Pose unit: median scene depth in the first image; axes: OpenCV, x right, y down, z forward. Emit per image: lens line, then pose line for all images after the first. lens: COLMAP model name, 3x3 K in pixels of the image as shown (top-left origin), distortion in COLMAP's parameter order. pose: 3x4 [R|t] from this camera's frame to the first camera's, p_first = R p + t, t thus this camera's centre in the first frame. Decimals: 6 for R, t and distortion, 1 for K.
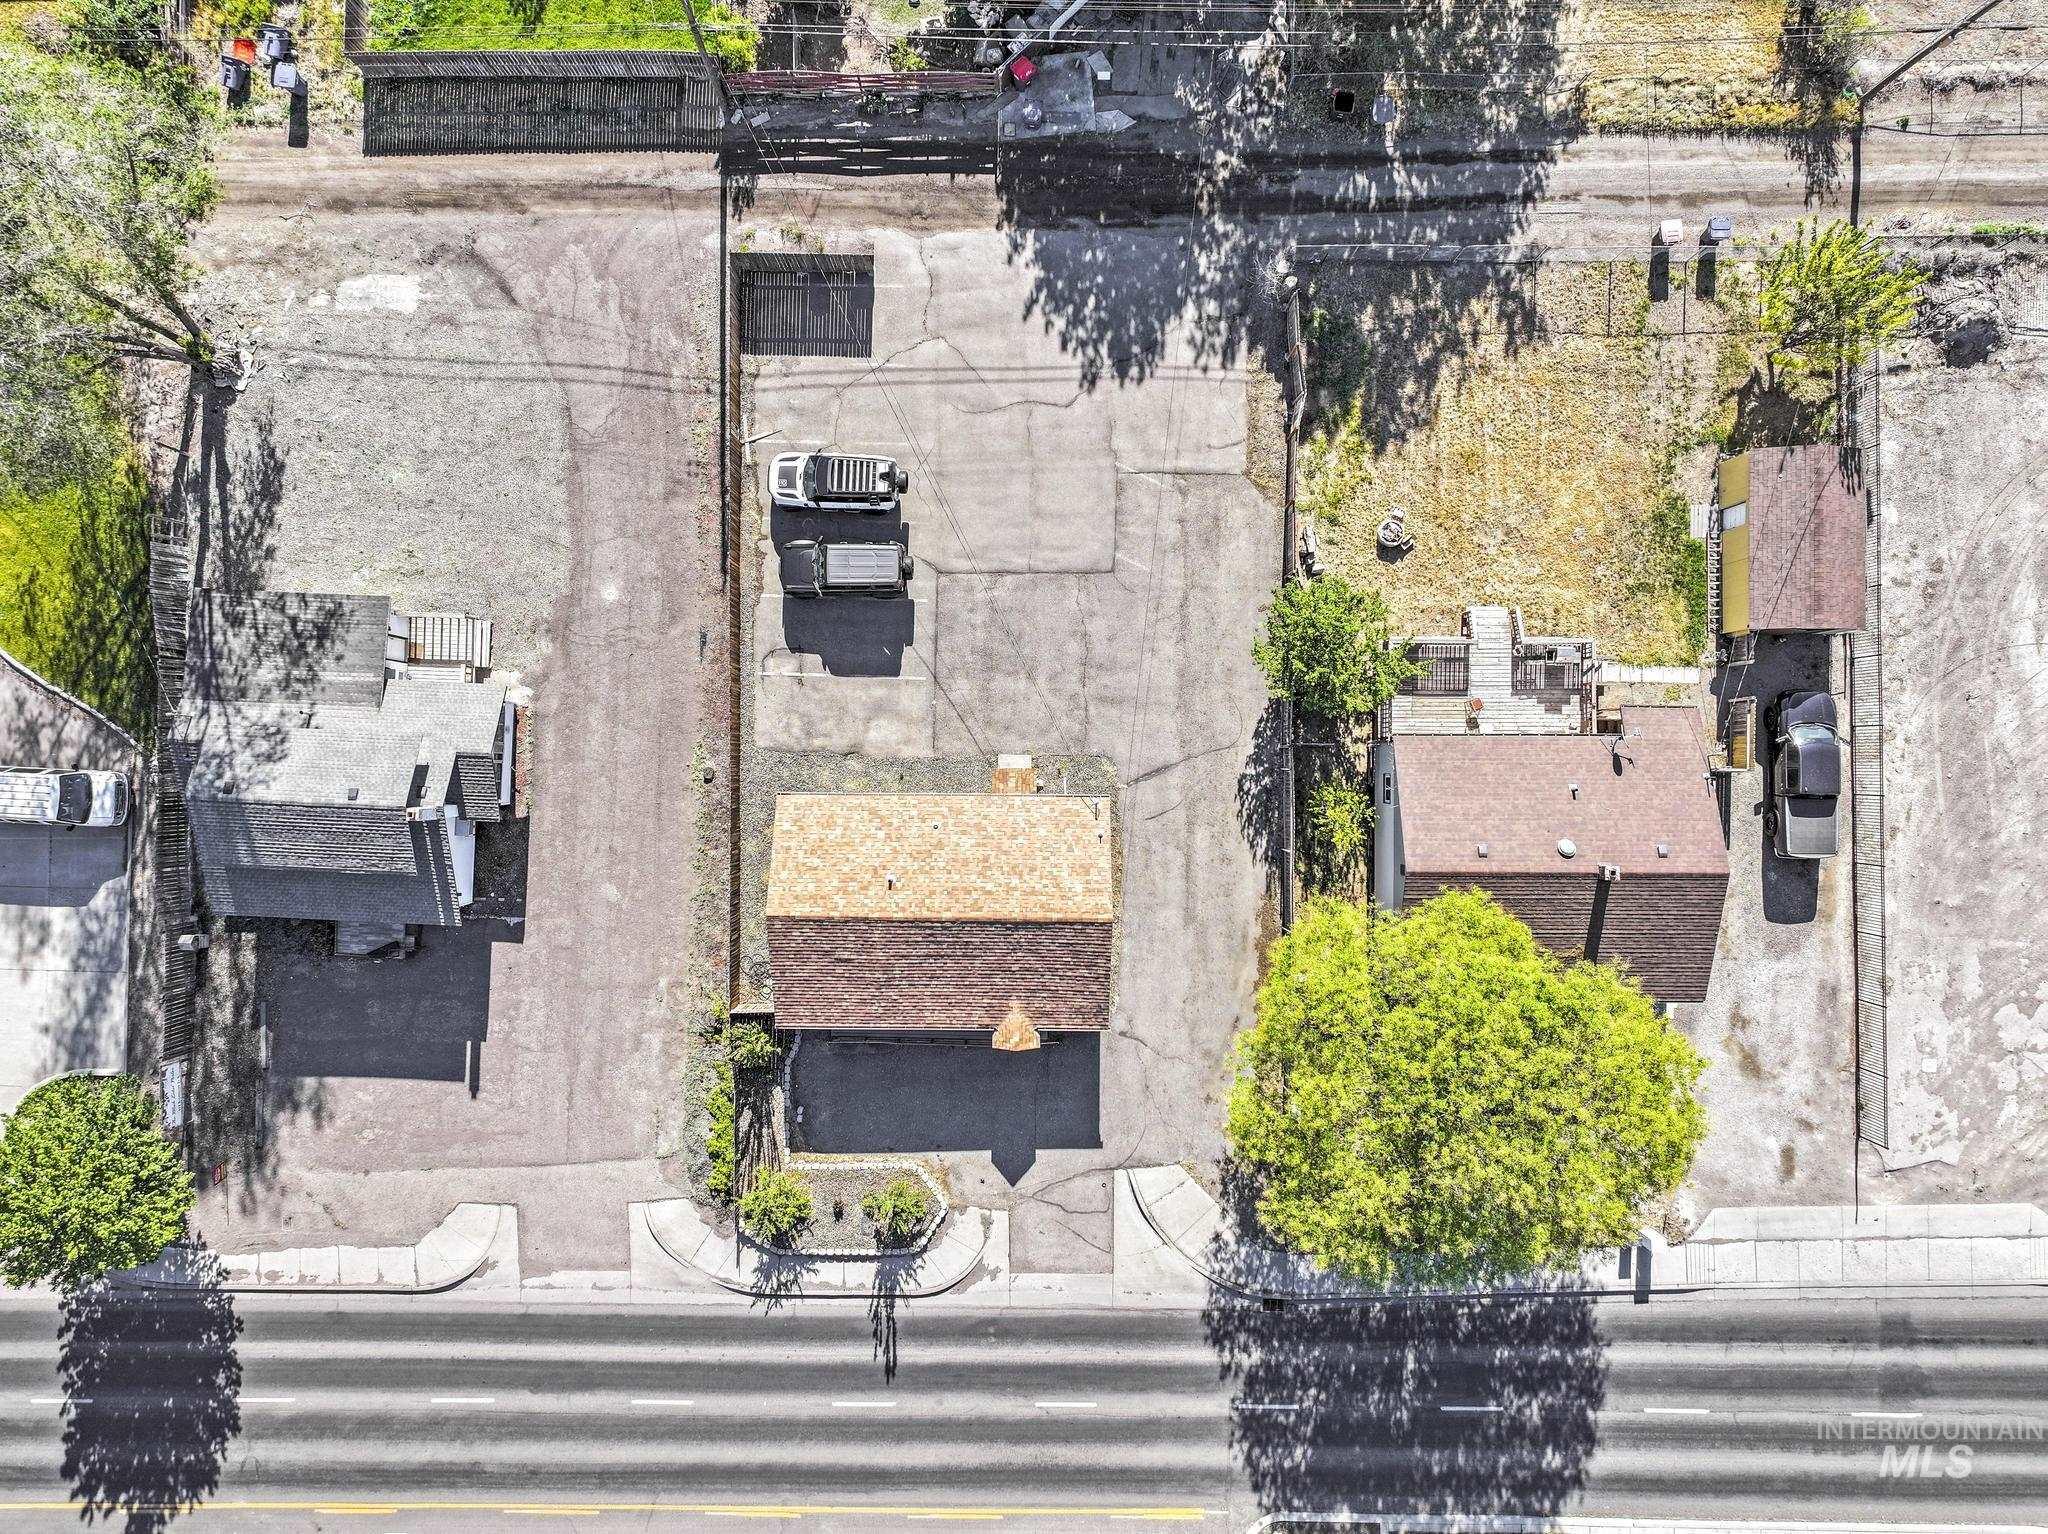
lens RADIAL K [[1460.9, 0, 1029.2], [0, 1460.9, 724.2], [0, 0, 1]] dist [0.002739, 0.004077]
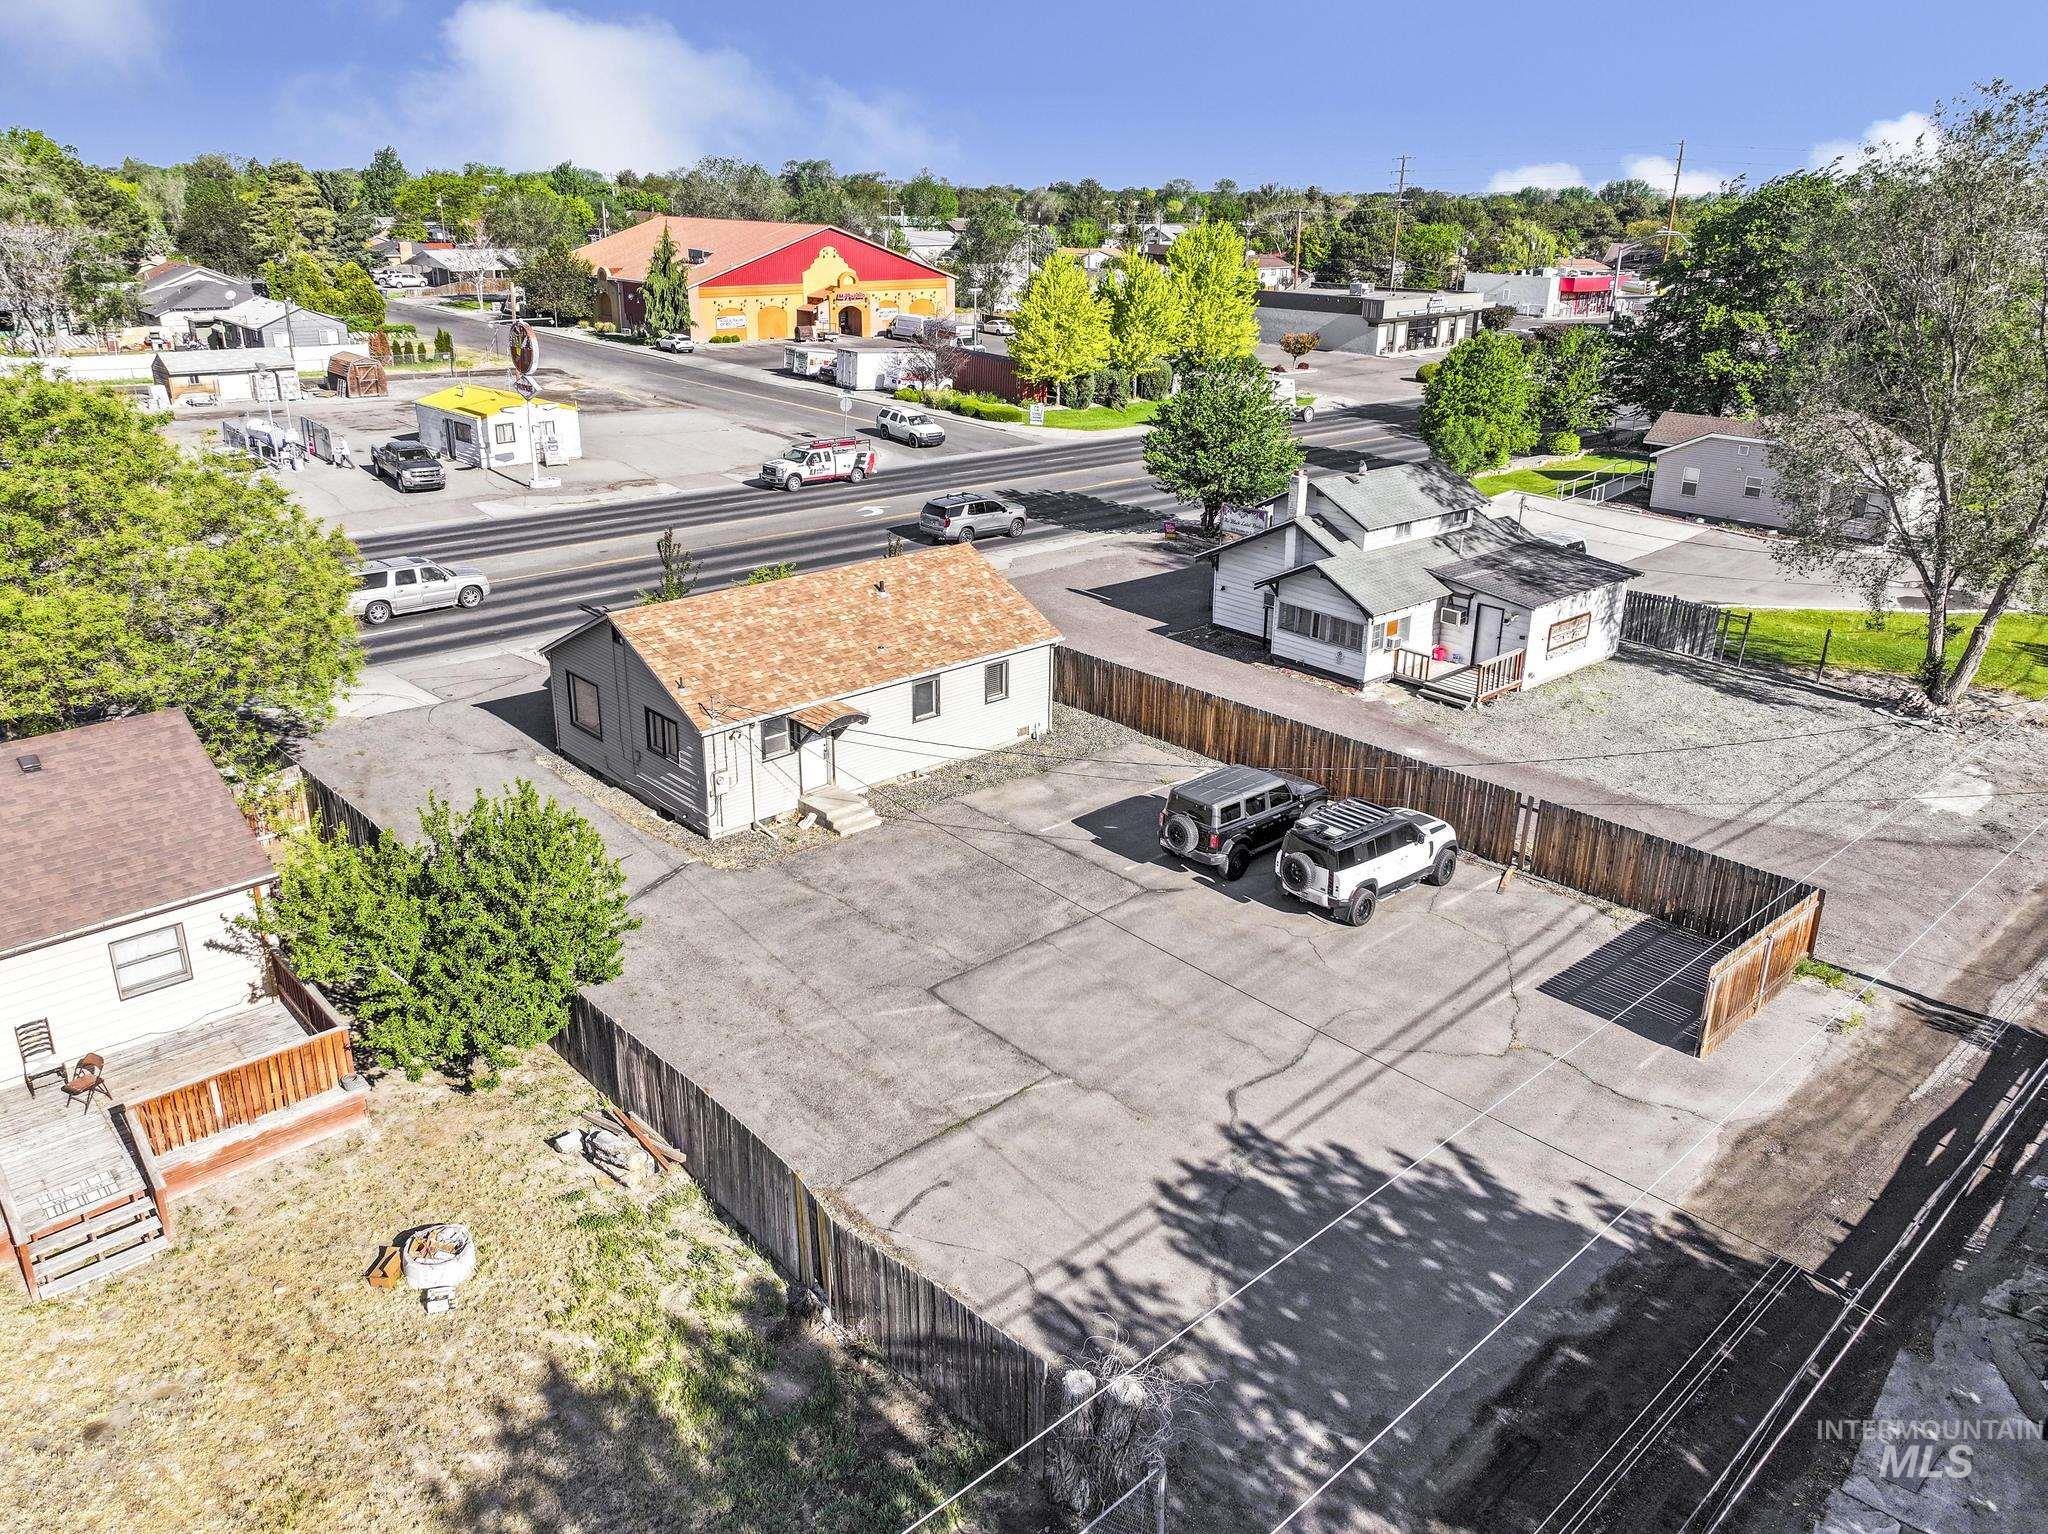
lens RADIAL K [[1460.9, 0, 1029.2], [0, 1460.9, 724.2], [0, 0, 1]] dist [0.002739, 0.004077]
pose [[-0.720398, 0.229577, -0.654463, 0.351307], [-0.693515, -0.249262, 0.675947, -0.460417], [-0.007951, 0.940831, 0.338783, 0.734286]]
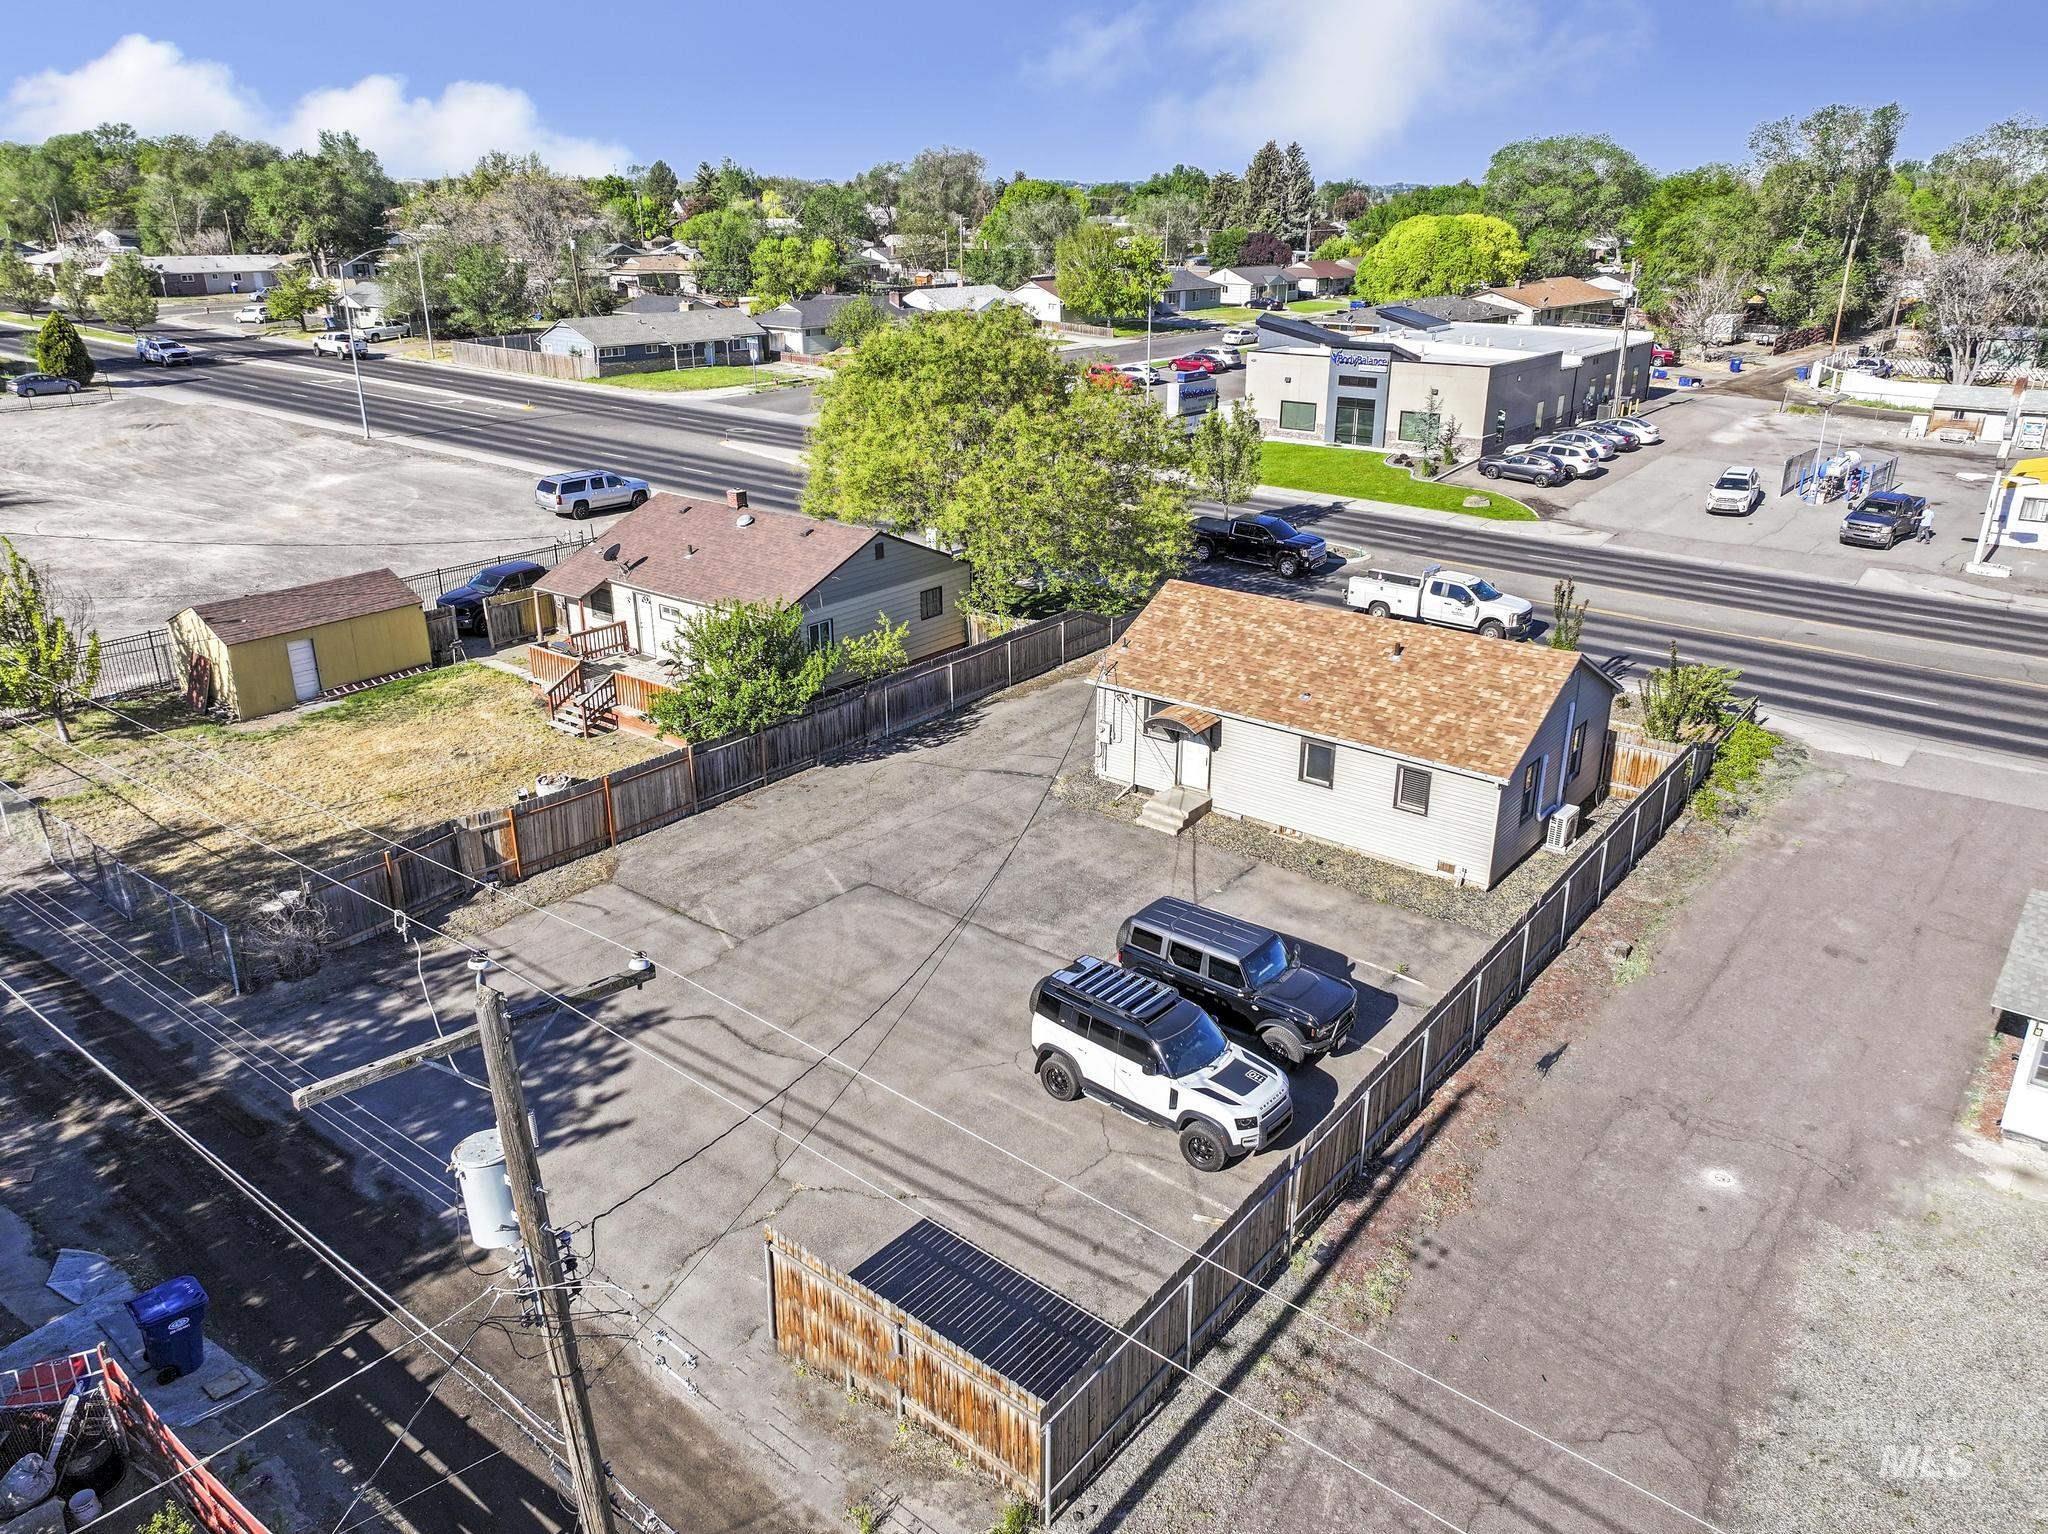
lens RADIAL K [[1460.9, 0, 1029.2], [0, 1460.9, 724.2], [0, 0, 1]] dist [0.002739, 0.004077]
pose [[-0.787890, -0.208371, 0.579491, -0.351562], [0.615796, -0.259013, 0.744116, -0.515622], [-0.004957, 0.943130, 0.332388, 0.725415]]
